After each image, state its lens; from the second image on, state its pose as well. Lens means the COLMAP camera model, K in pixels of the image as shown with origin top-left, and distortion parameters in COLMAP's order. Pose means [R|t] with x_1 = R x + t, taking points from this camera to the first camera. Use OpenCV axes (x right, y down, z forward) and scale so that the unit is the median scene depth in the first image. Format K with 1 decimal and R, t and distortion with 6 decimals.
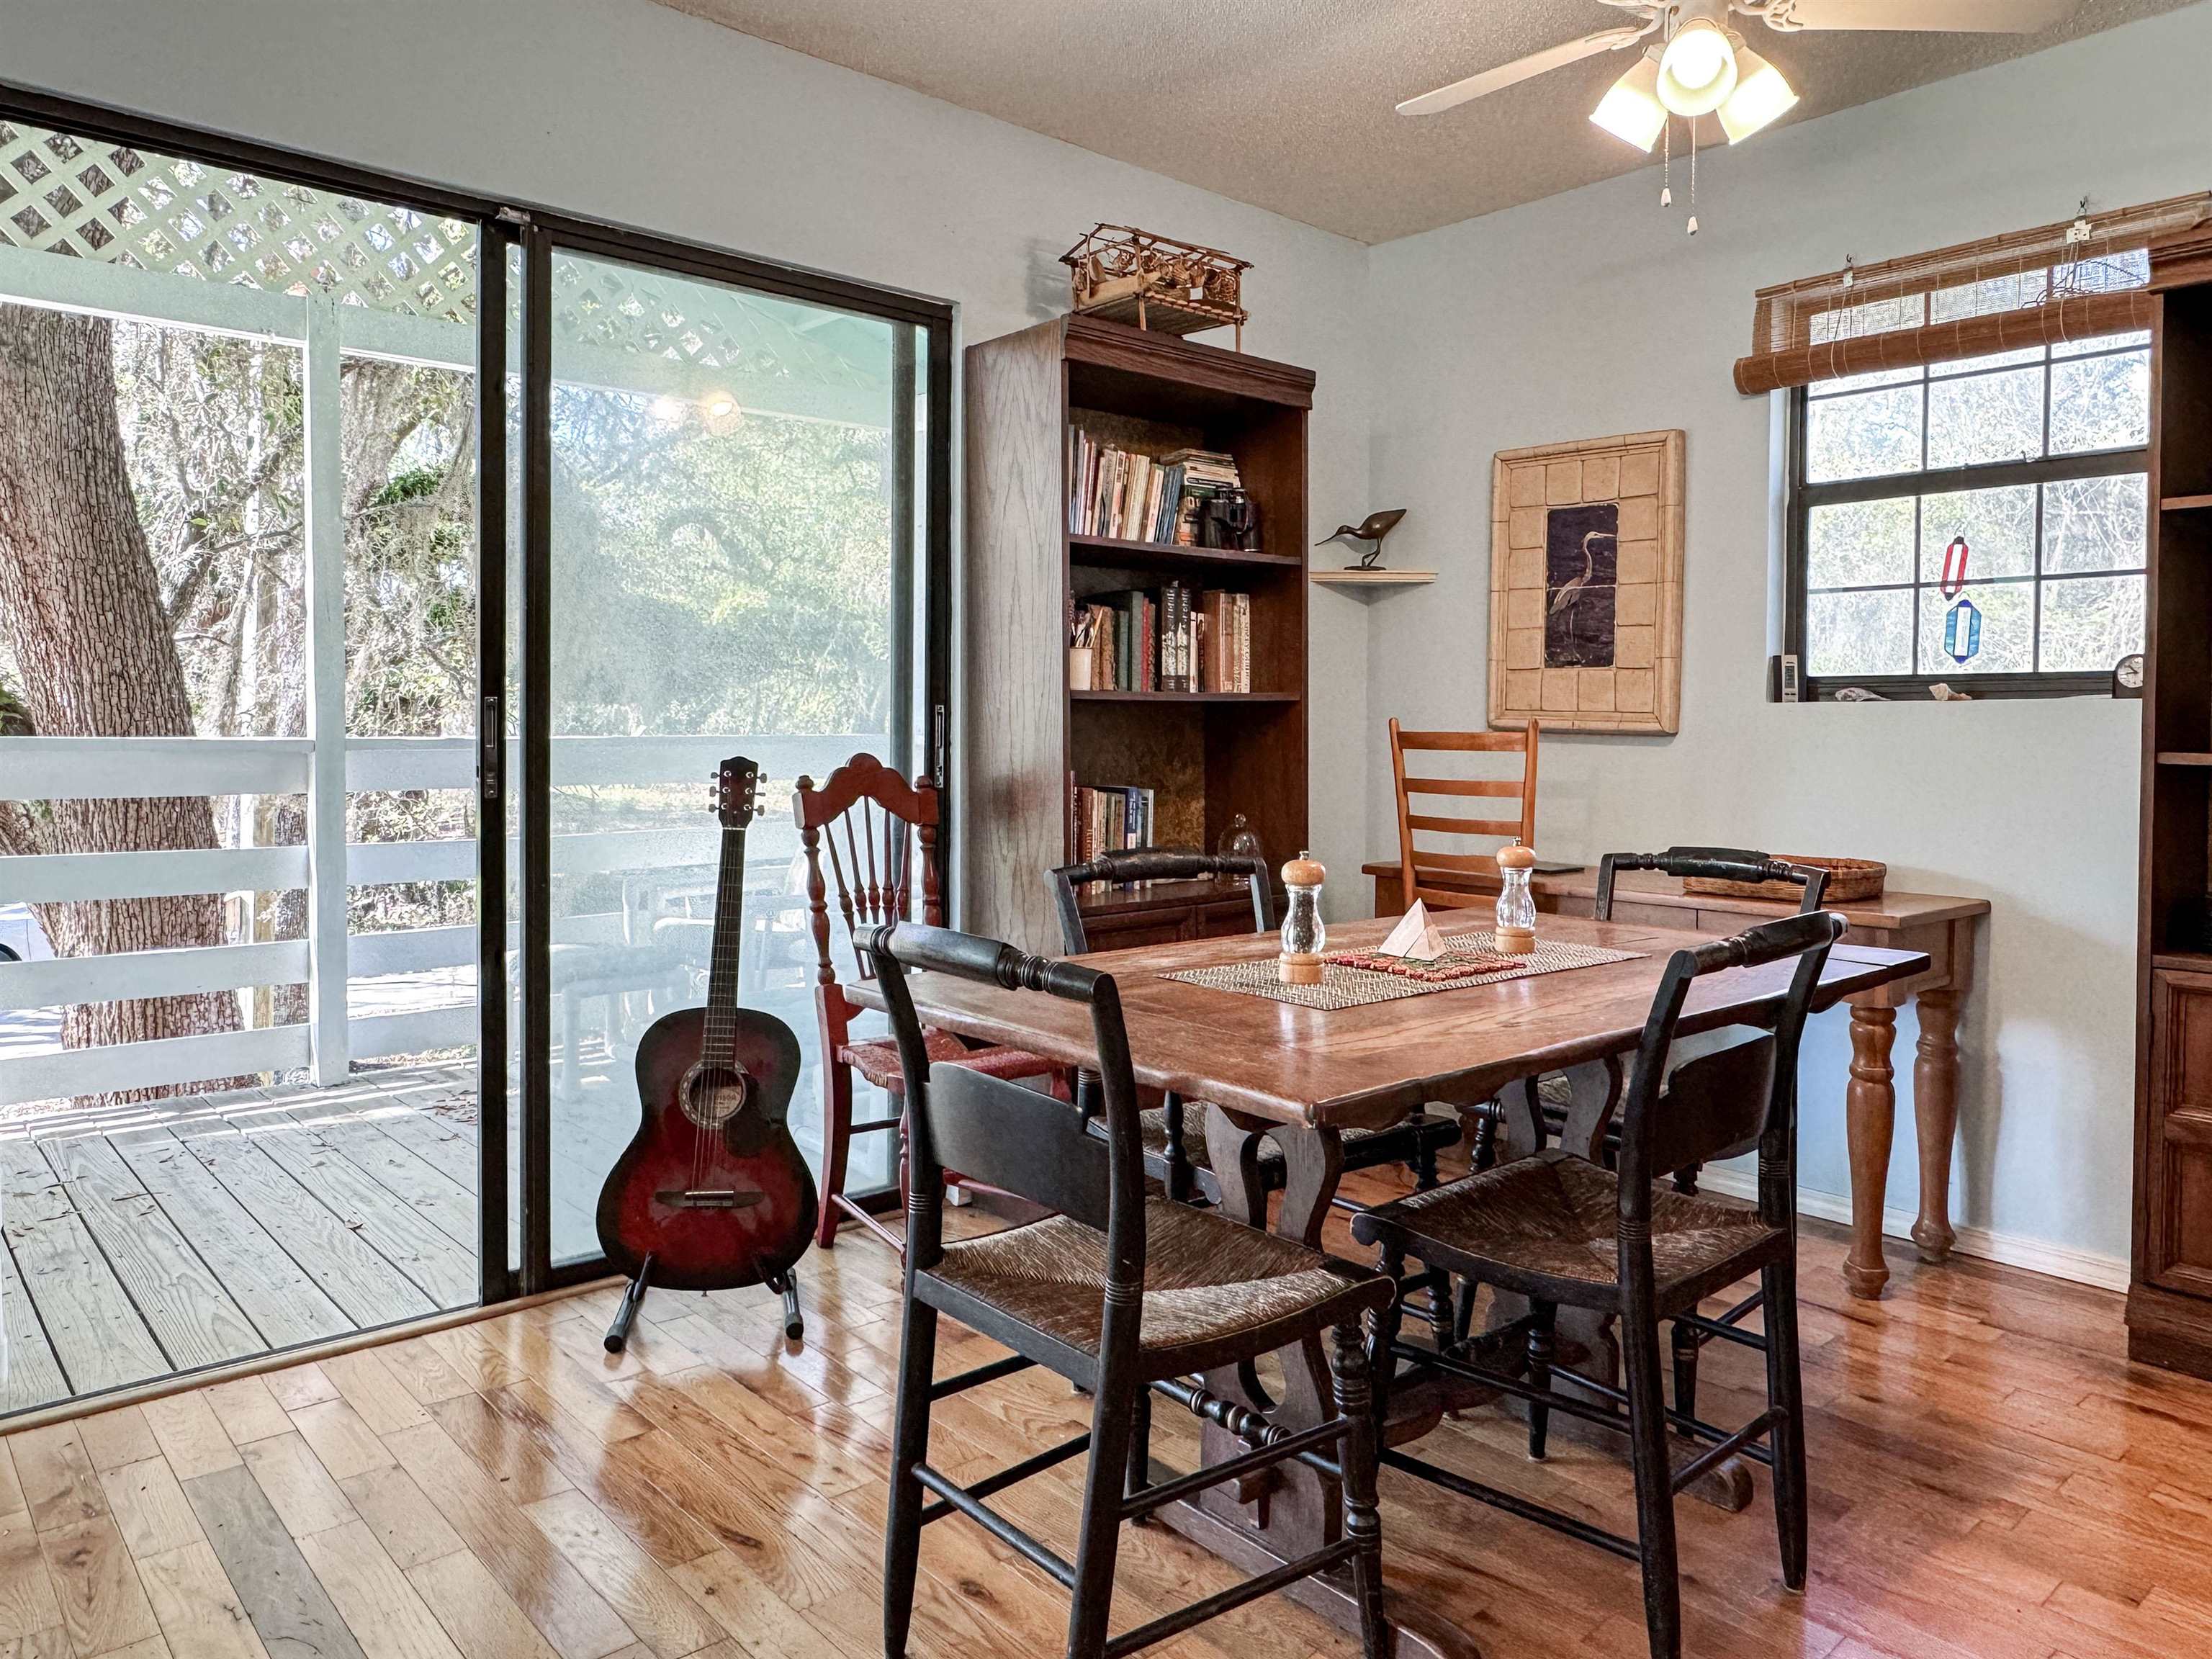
lens RADIAL K [[1499.6, 0, 1103.0], [0, 1499.6, 808.2], [0, 0, 1]] dist [-0.003236, -0.002486]
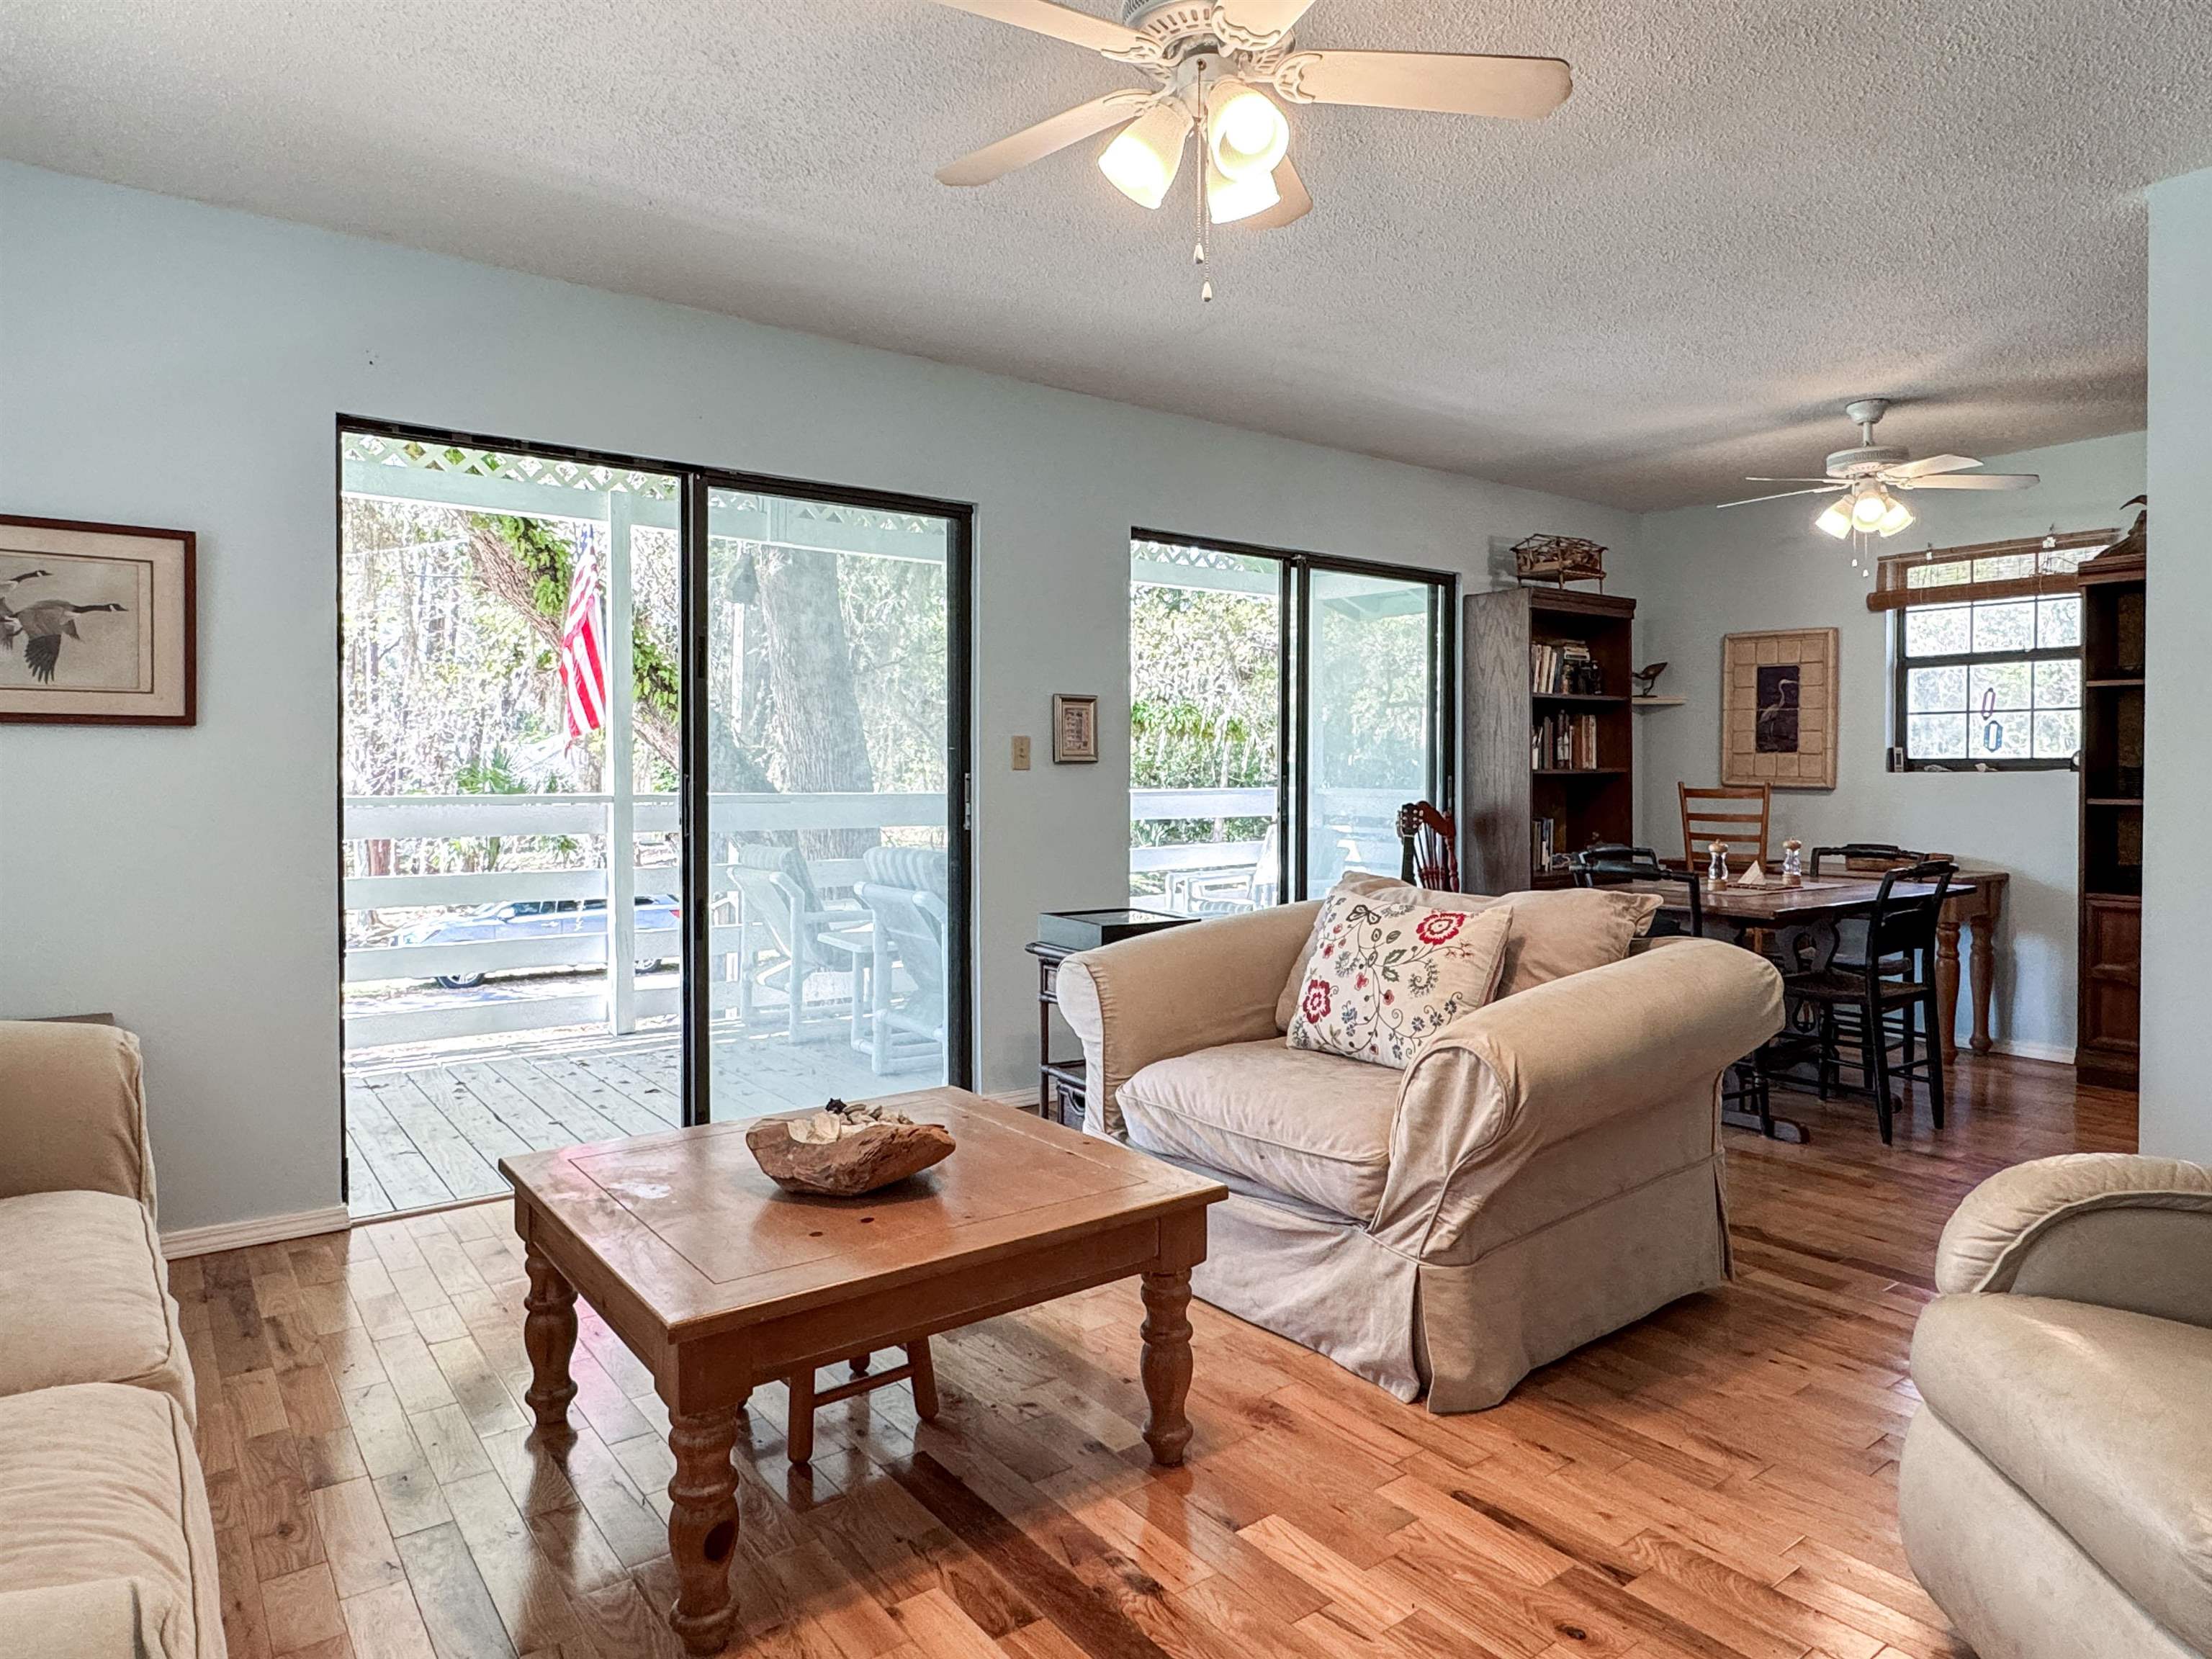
lens RADIAL K [[1341.5, 0, 1112.7], [0, 1341.5, 821.4], [0, 0, 1]] dist [-0.000283, -0.000321]
pose [[0.997482, -0.002389, -0.070881, -0.426125], [0.000955, 0.999795, -0.020249, 0.025641], [0.070915, 0.020131, 0.997279, -0.785288]]
